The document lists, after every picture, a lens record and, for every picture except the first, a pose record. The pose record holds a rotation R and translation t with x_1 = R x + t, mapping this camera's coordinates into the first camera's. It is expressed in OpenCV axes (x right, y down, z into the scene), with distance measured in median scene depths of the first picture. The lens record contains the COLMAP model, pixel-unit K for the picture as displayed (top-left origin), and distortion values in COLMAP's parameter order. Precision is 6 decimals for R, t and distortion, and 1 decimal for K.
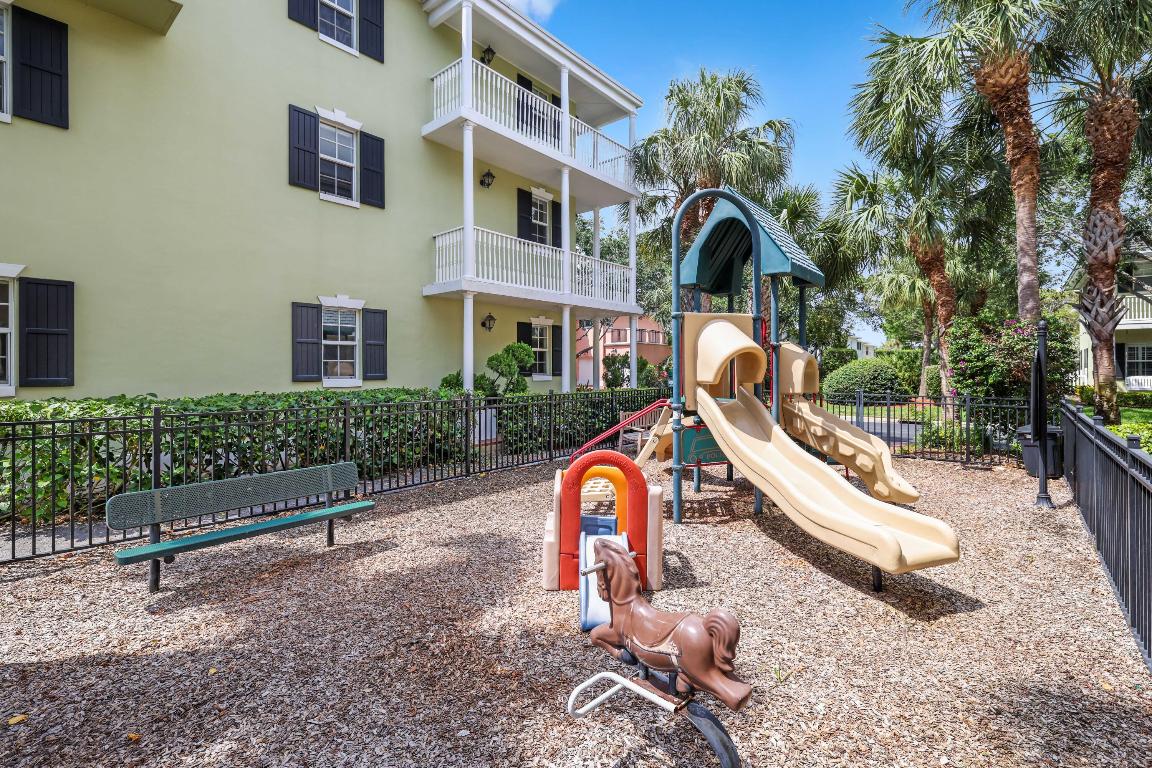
lens RADIAL K [[491.4, 0, 576.0], [0, 491.4, 384.0], [0, 0, 1]] dist [-0.000202, 0.000124]
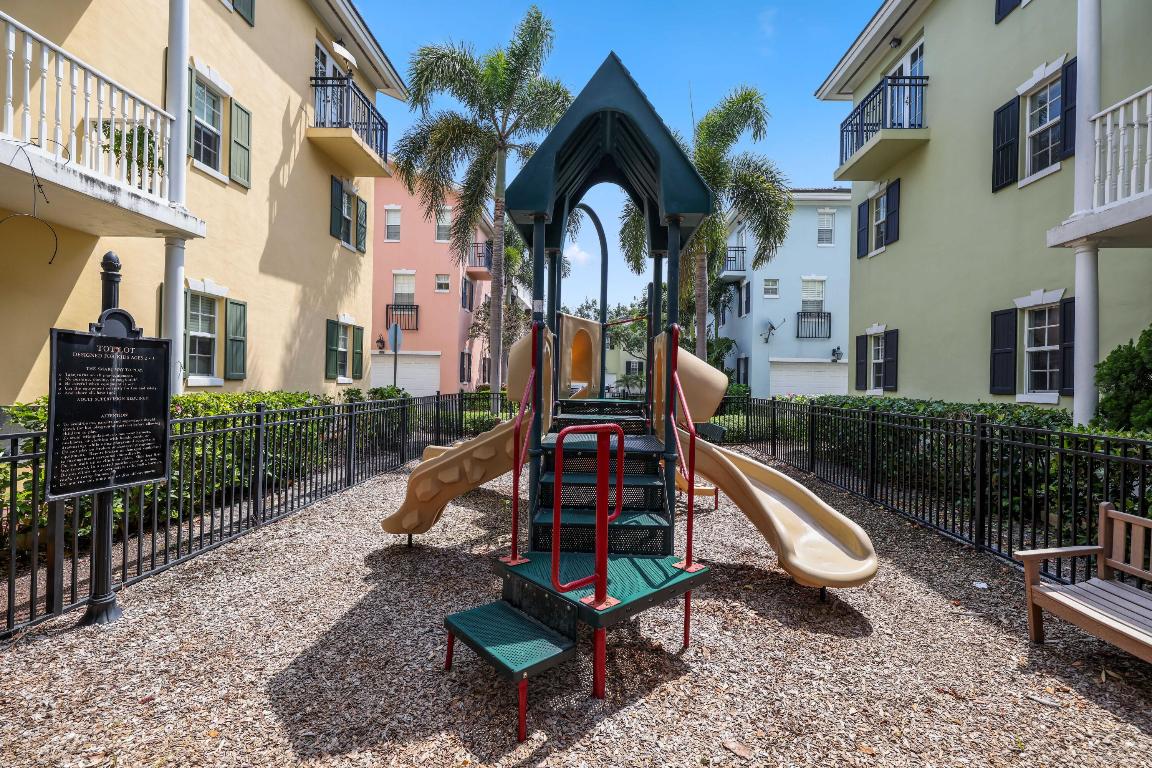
lens RADIAL K [[491.4, 0, 576.0], [0, 491.4, 384.0], [0, 0, 1]] dist [-0.000202, 0.000124]
pose [[-0.779184, 0.005698, -0.626769, 0.690871], [-0.017027, 0.999397, 0.030253, -0.039149], [0.626564, 0.034245, -0.778617, 1.259729]]
